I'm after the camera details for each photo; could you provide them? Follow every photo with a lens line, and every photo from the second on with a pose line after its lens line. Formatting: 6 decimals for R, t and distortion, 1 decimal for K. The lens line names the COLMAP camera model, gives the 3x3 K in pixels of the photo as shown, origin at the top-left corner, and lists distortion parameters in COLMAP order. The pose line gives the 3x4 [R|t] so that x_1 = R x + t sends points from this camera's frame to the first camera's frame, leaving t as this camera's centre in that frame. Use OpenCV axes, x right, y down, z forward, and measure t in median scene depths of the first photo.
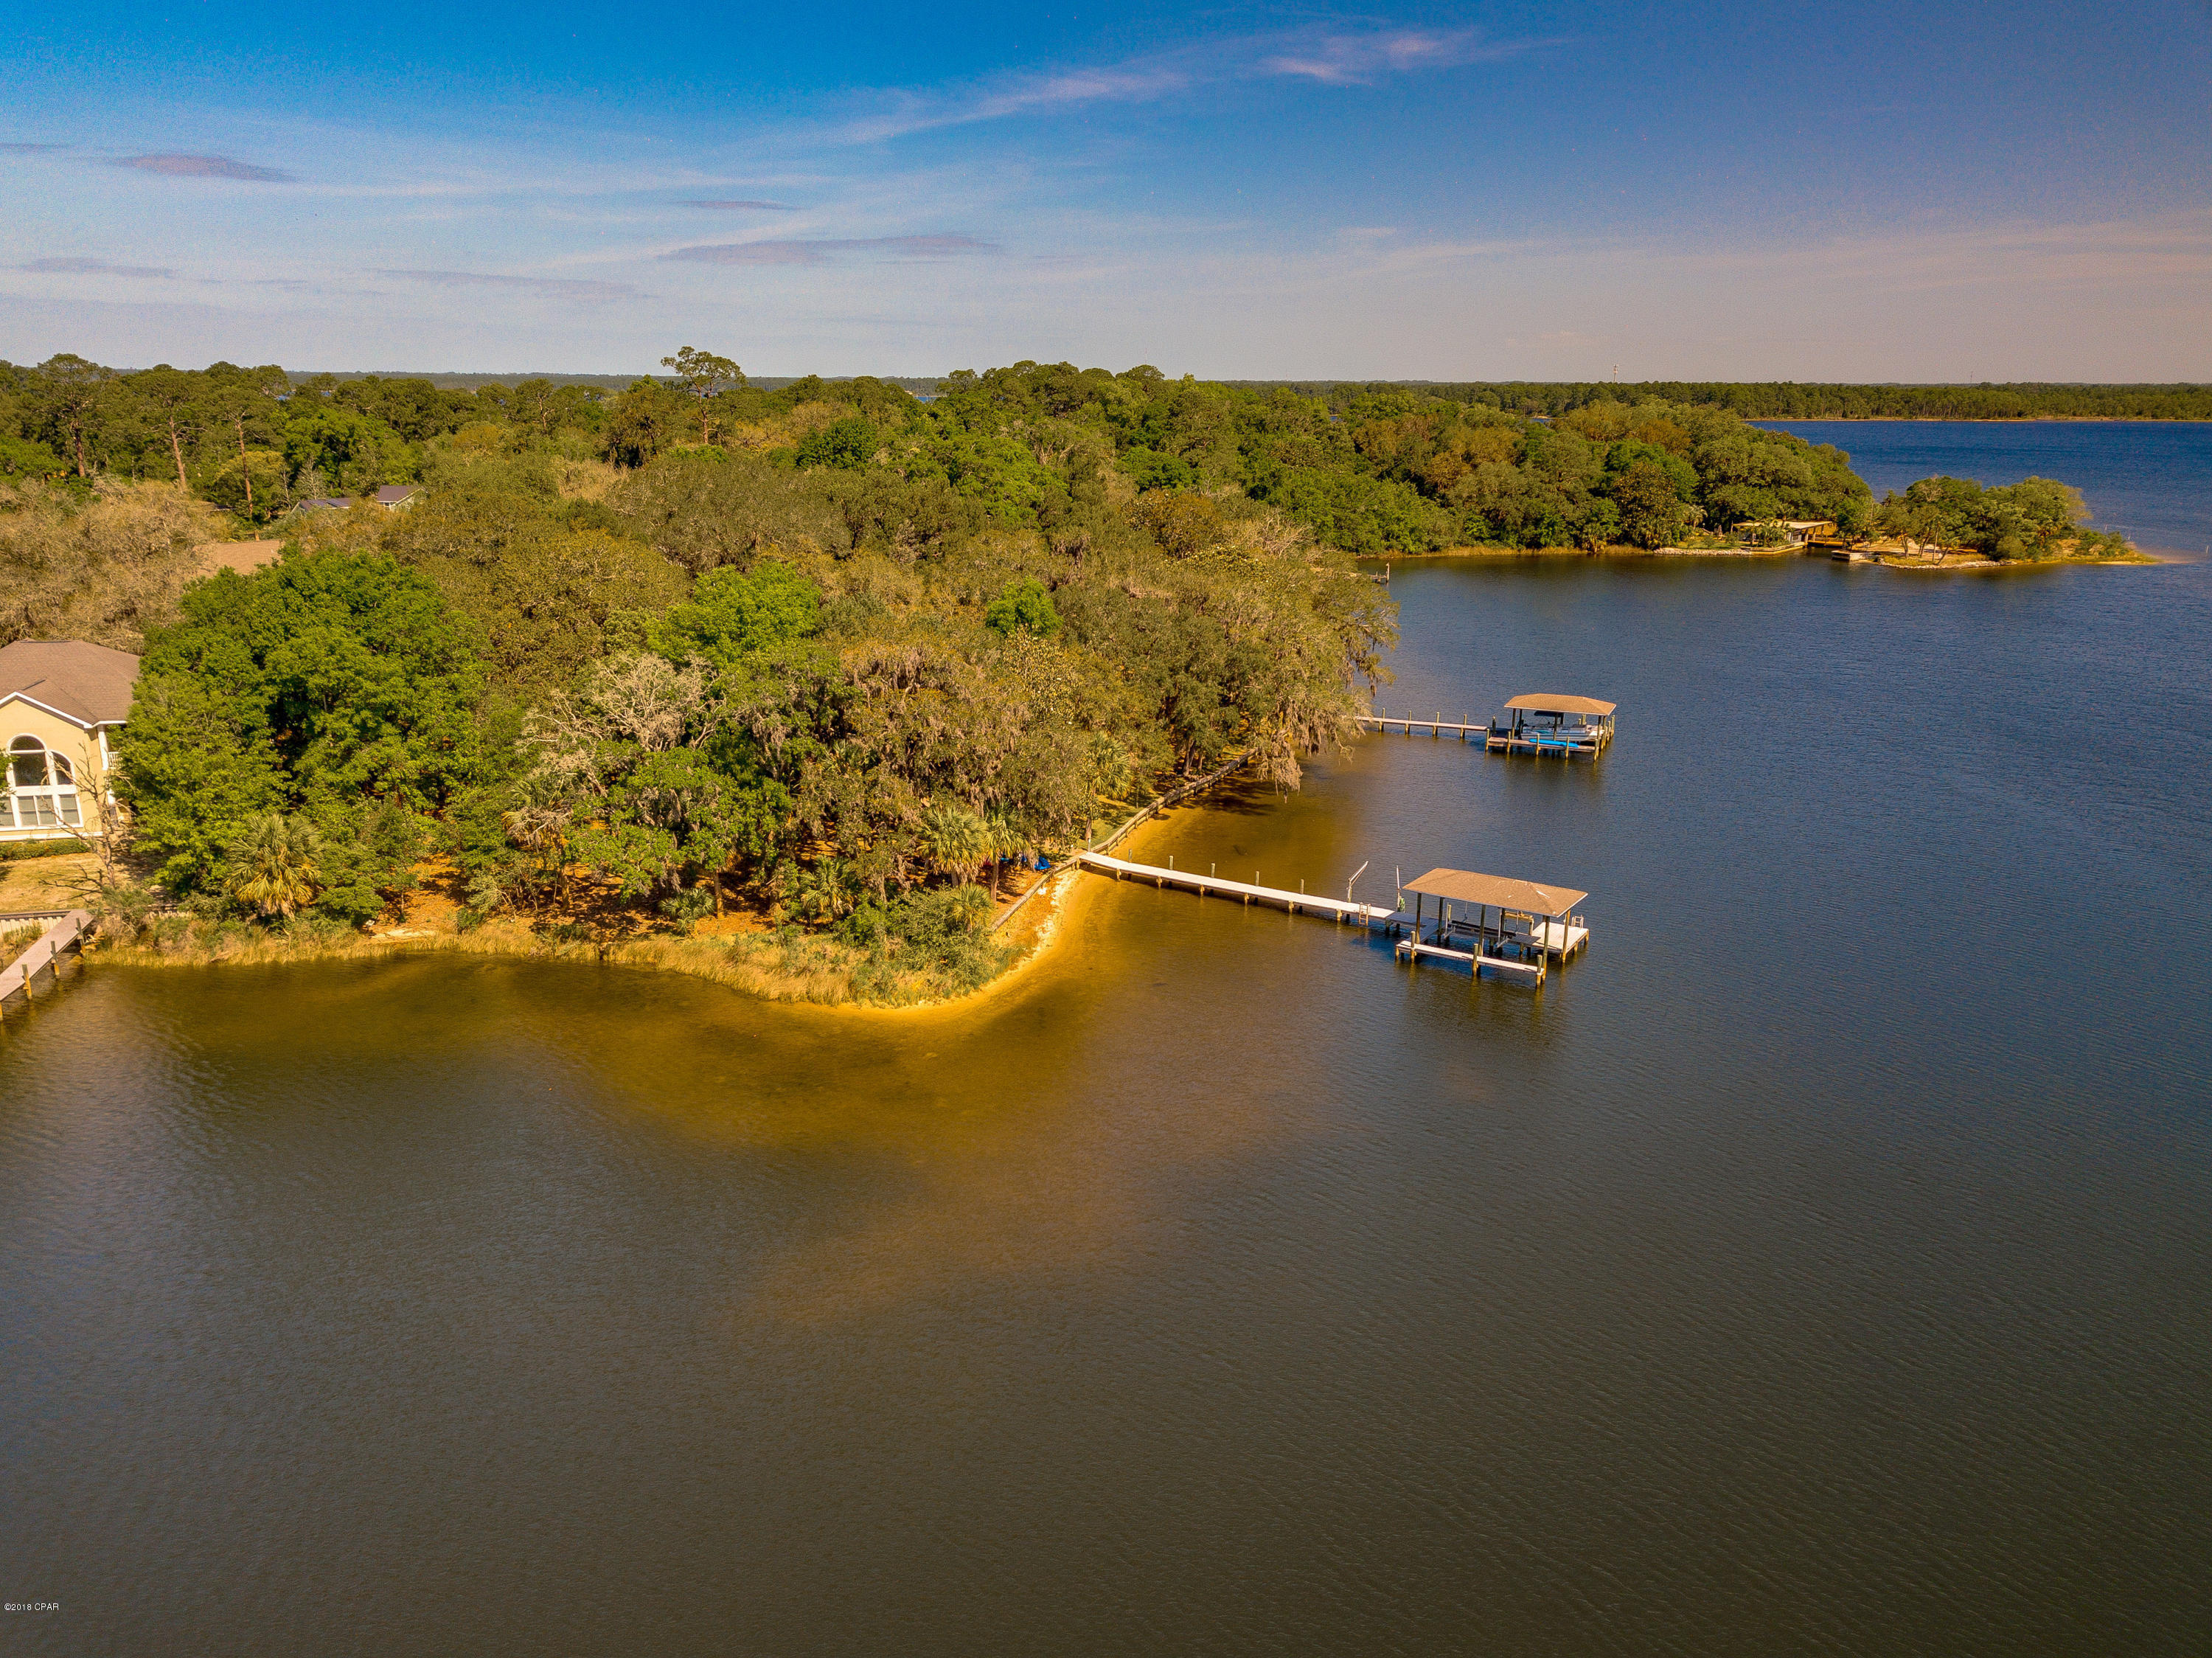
lens RADIAL K [[1703.1, 0, 1105.4], [0, 1703.1, 820.8], [0, 0, 1]] dist [0.032495, -0.006715]
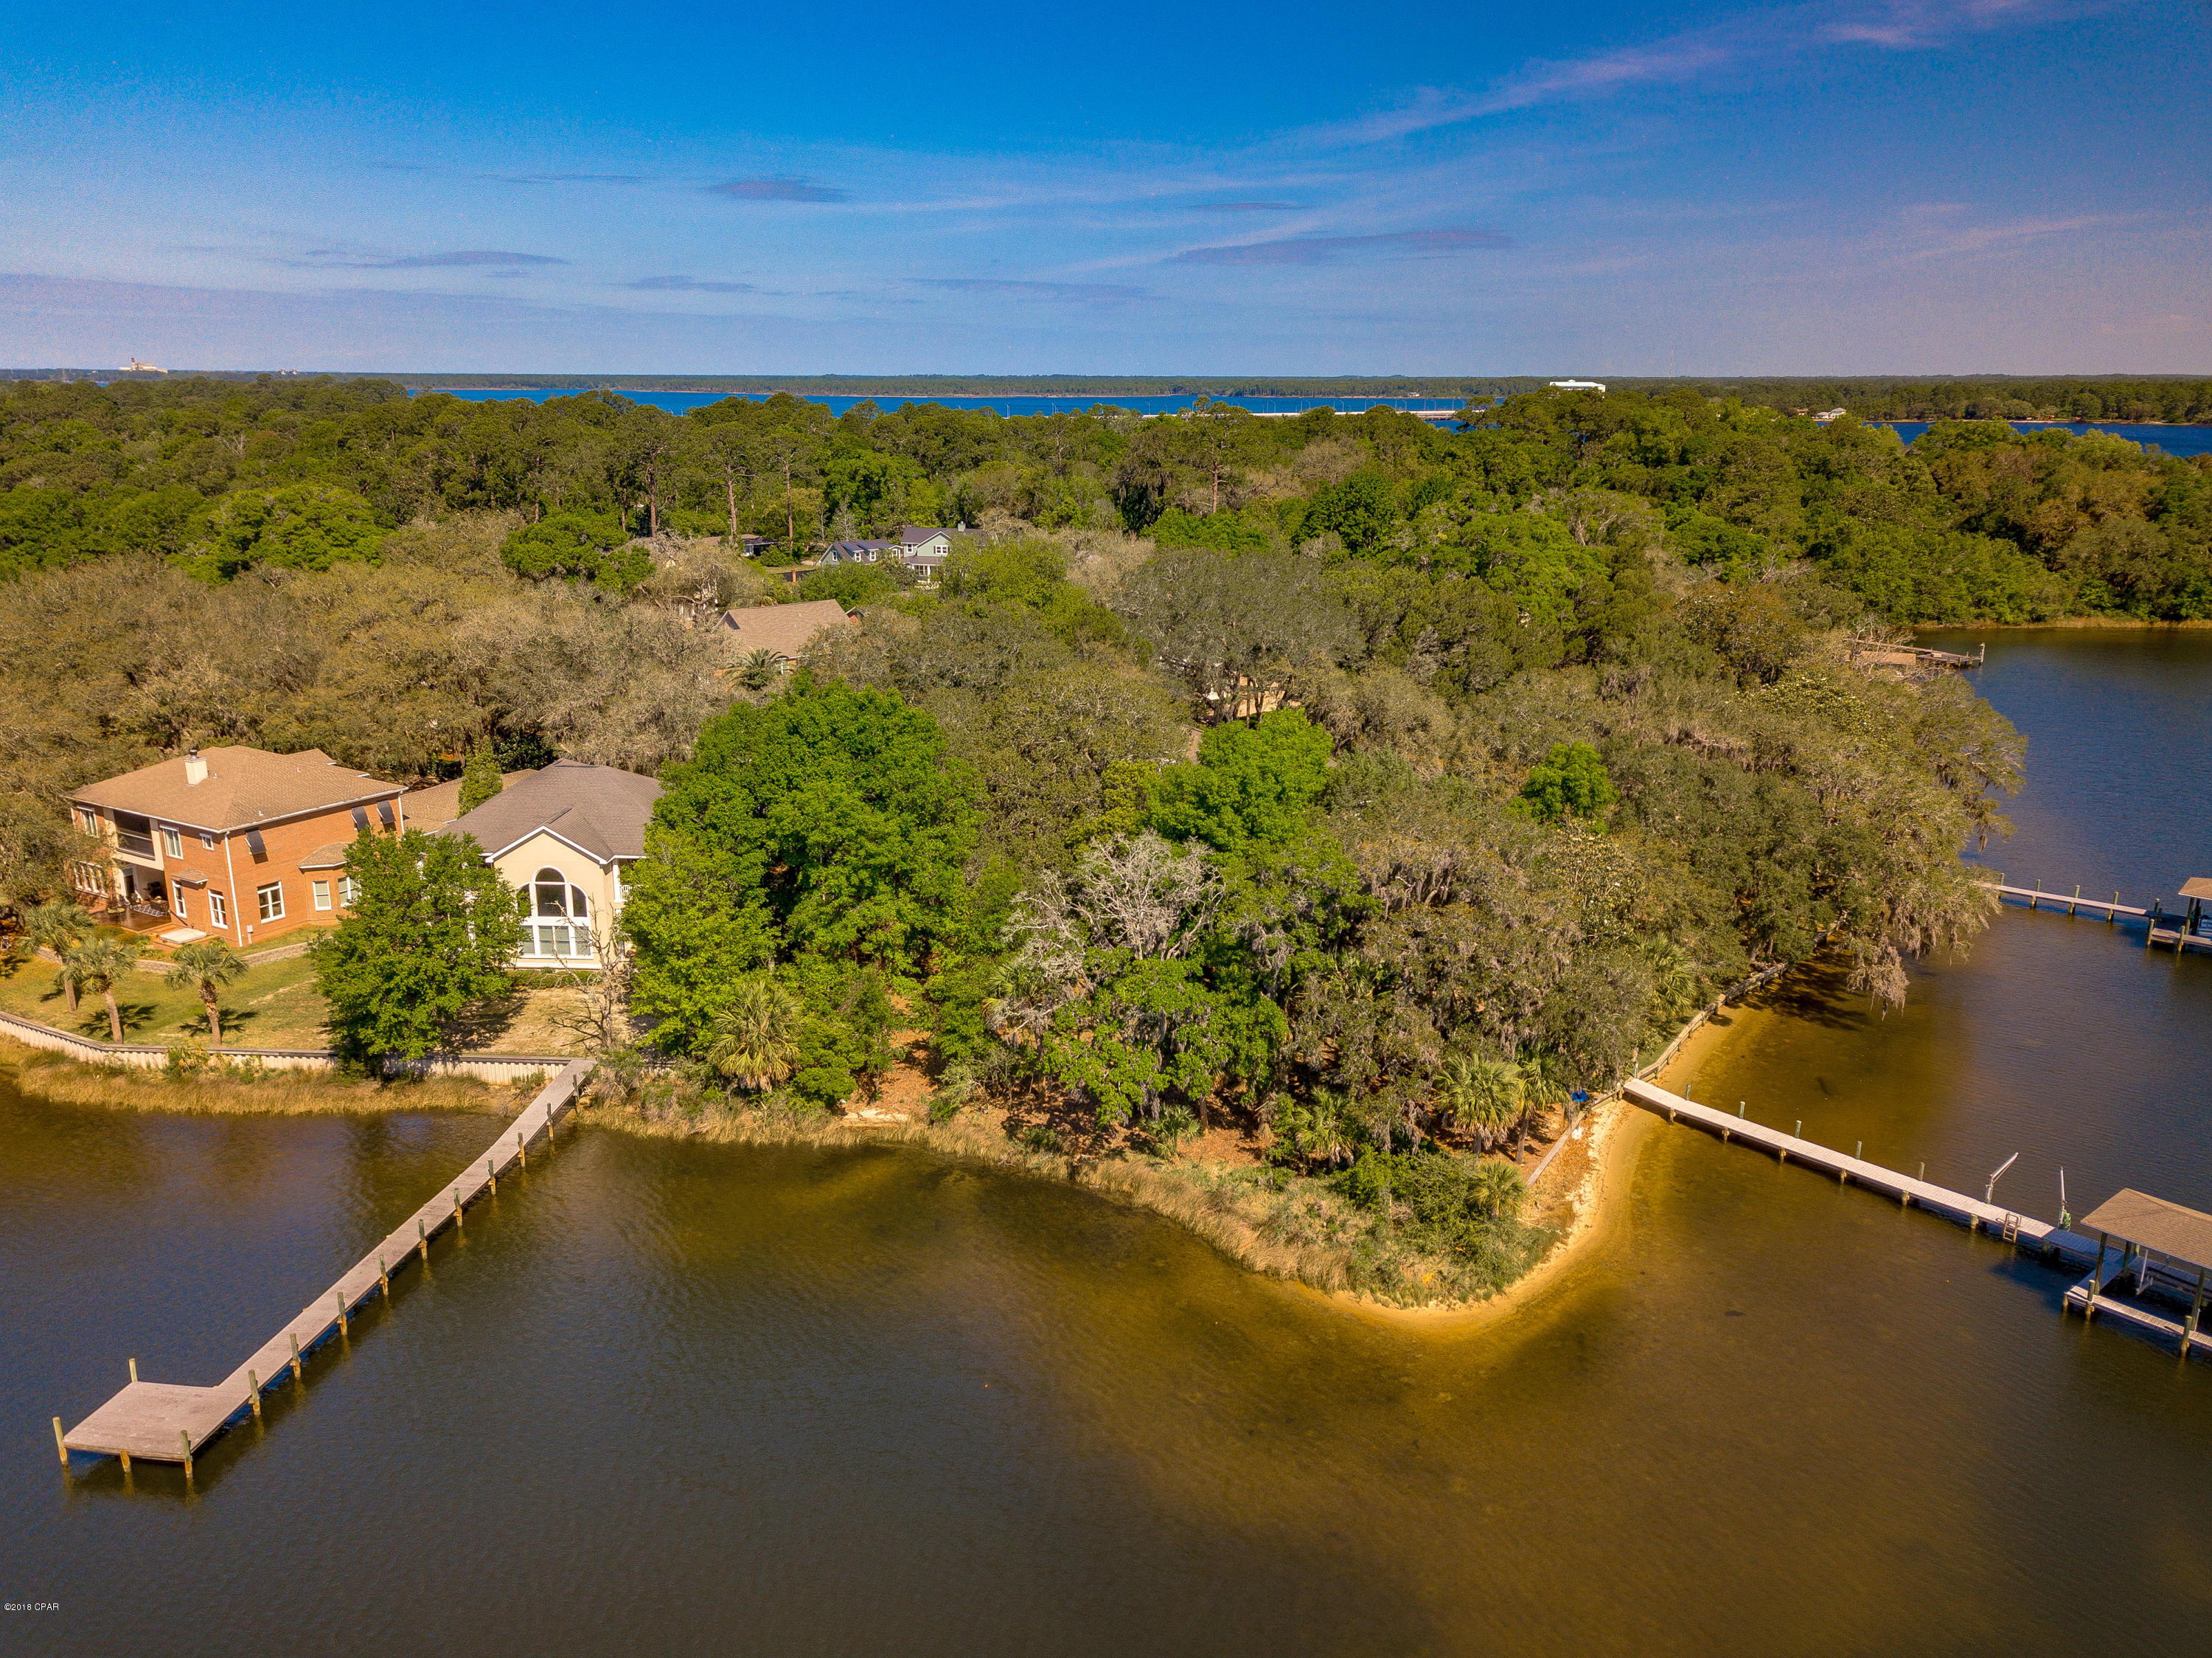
lens RADIAL K [[1702.1, 0, 1093.8], [0, 1702.1, 830.4], [0, 0, 1]] dist [0.030574, -0.003521]
pose [[0.958095, 0.069512, -0.277889, -0.043501], [-0.067568, 0.997577, 0.016578, -0.109474], [0.278368, 0.002893, 0.960470, 0.127031]]
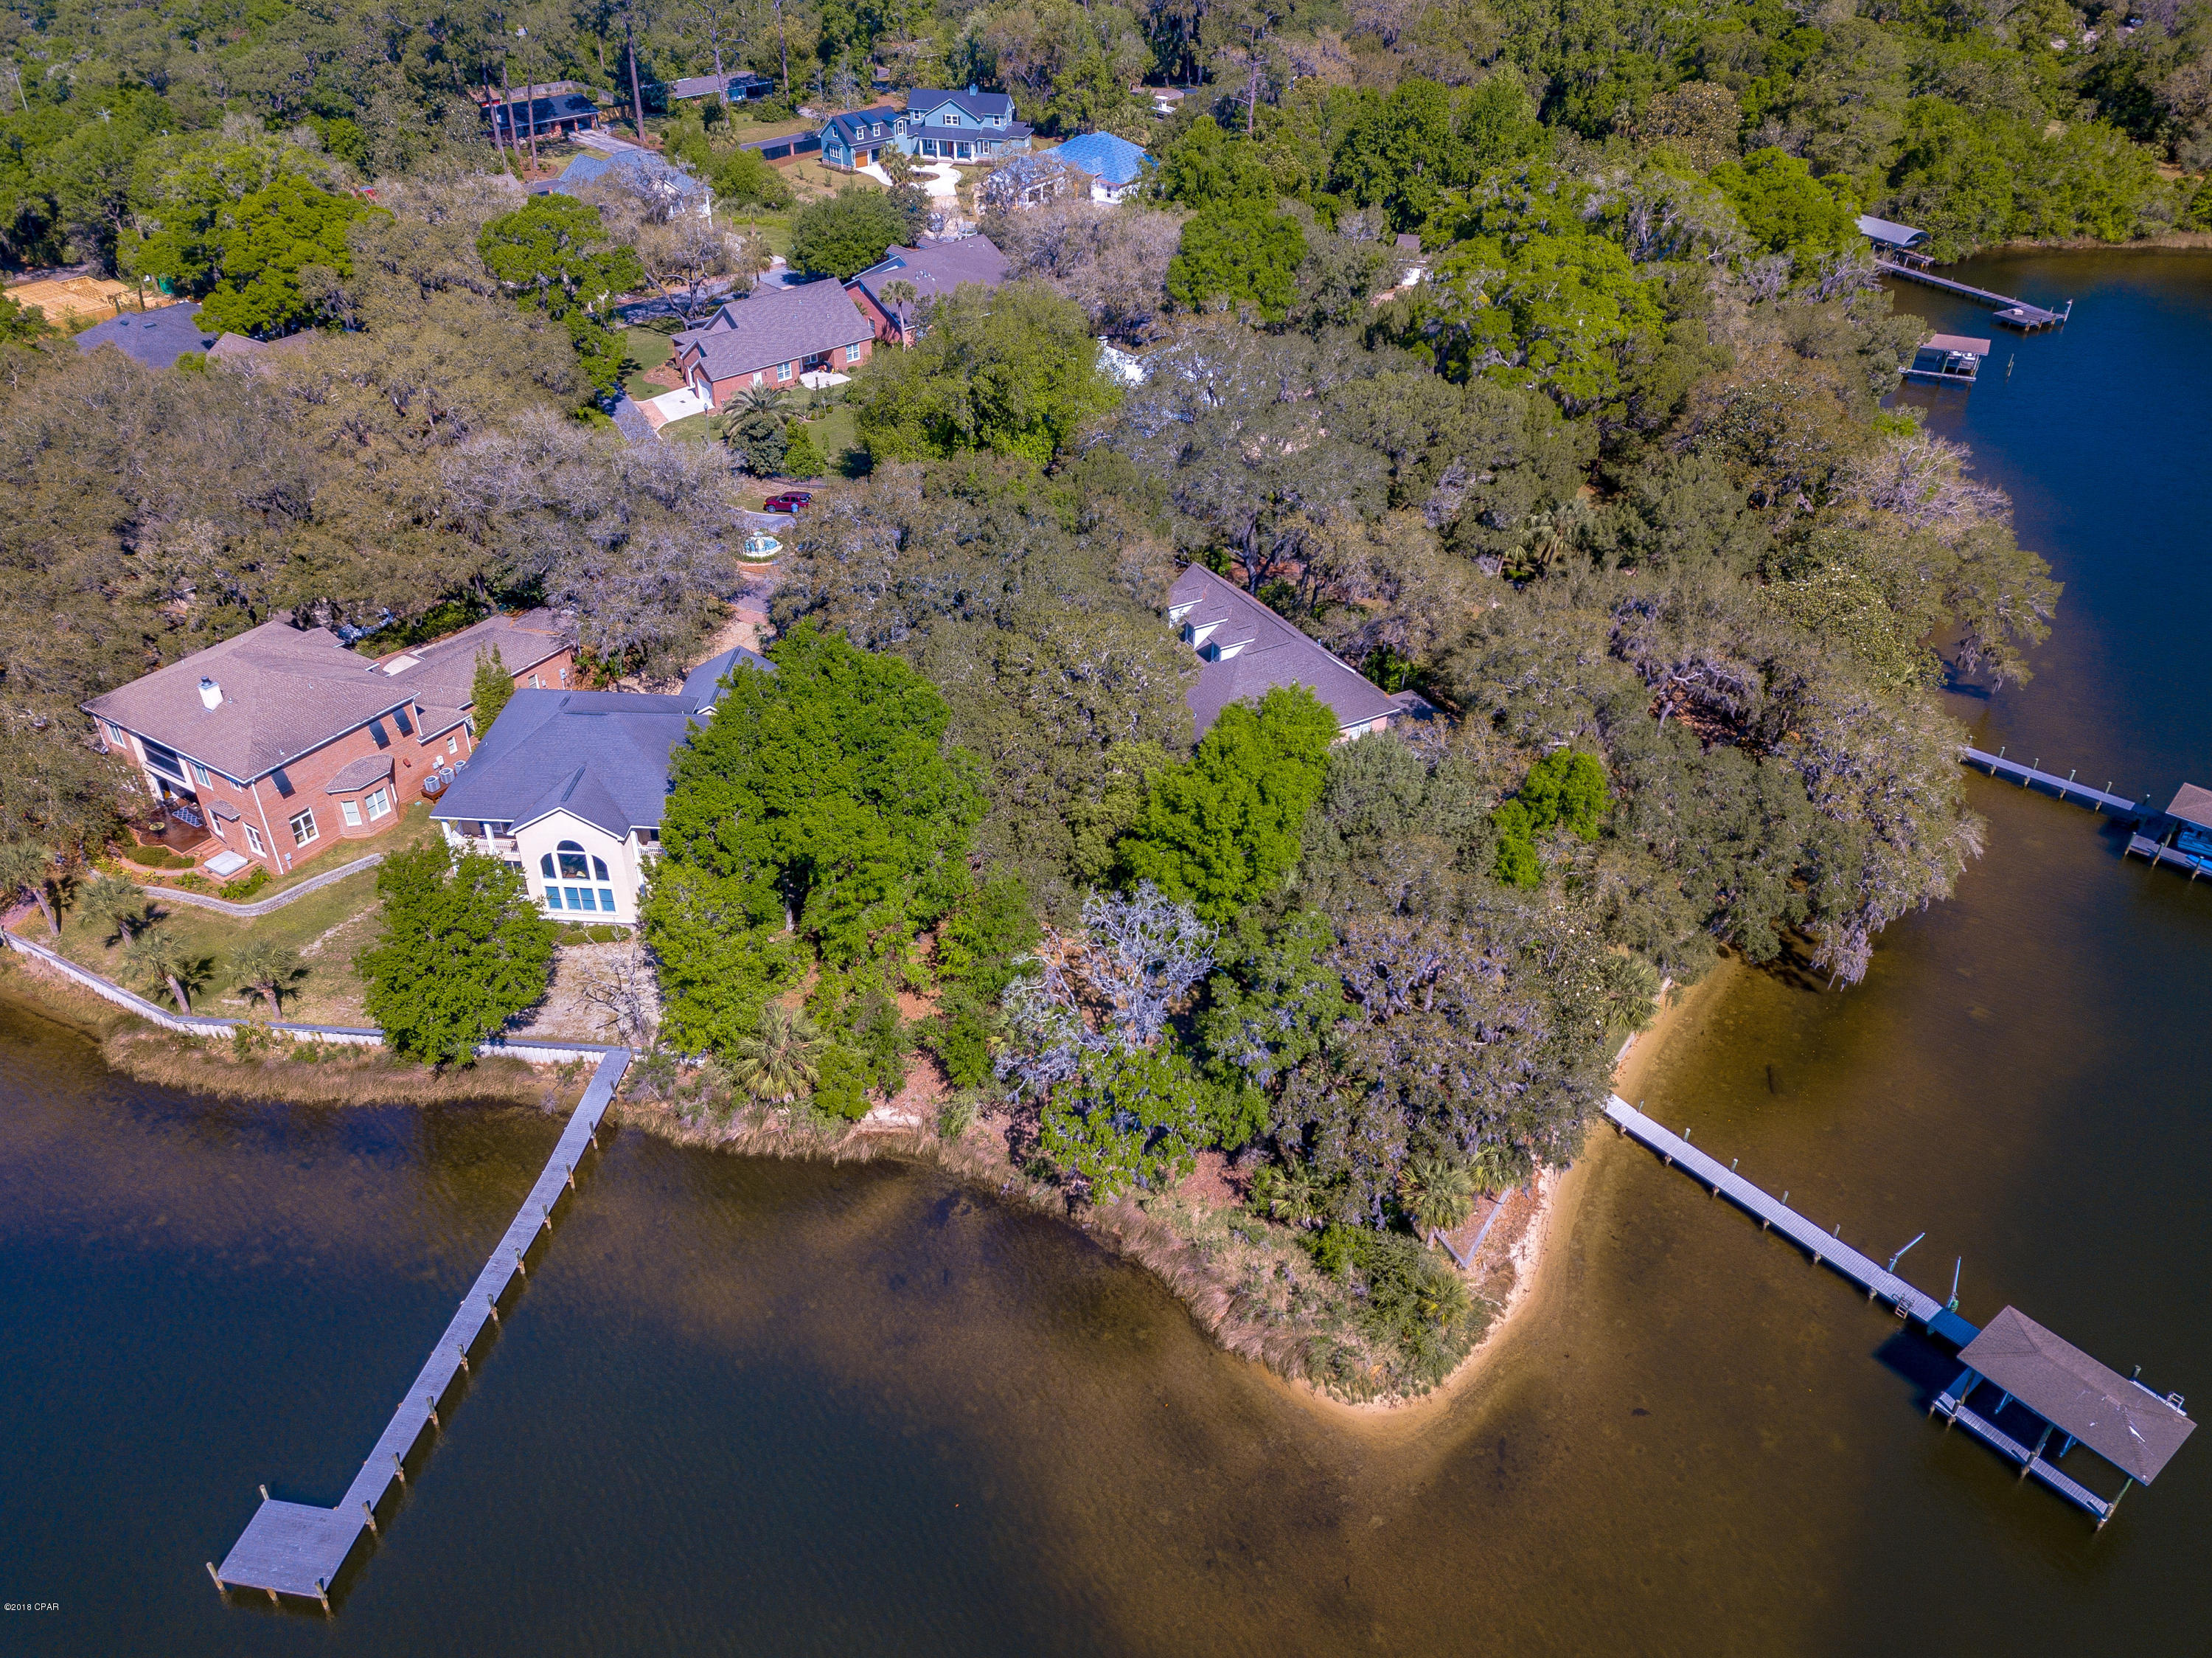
lens RADIAL K [[1700.2, 0, 1097.2], [0, 1700.2, 835.4], [0, 0, 1]] dist [0.043942, -0.035627]
pose [[0.952768, 0.171709, -0.250499, -0.061738], [-0.075766, 0.933133, 0.351459, -0.441274], [0.294098, -0.315879, 0.902068, 0.160768]]
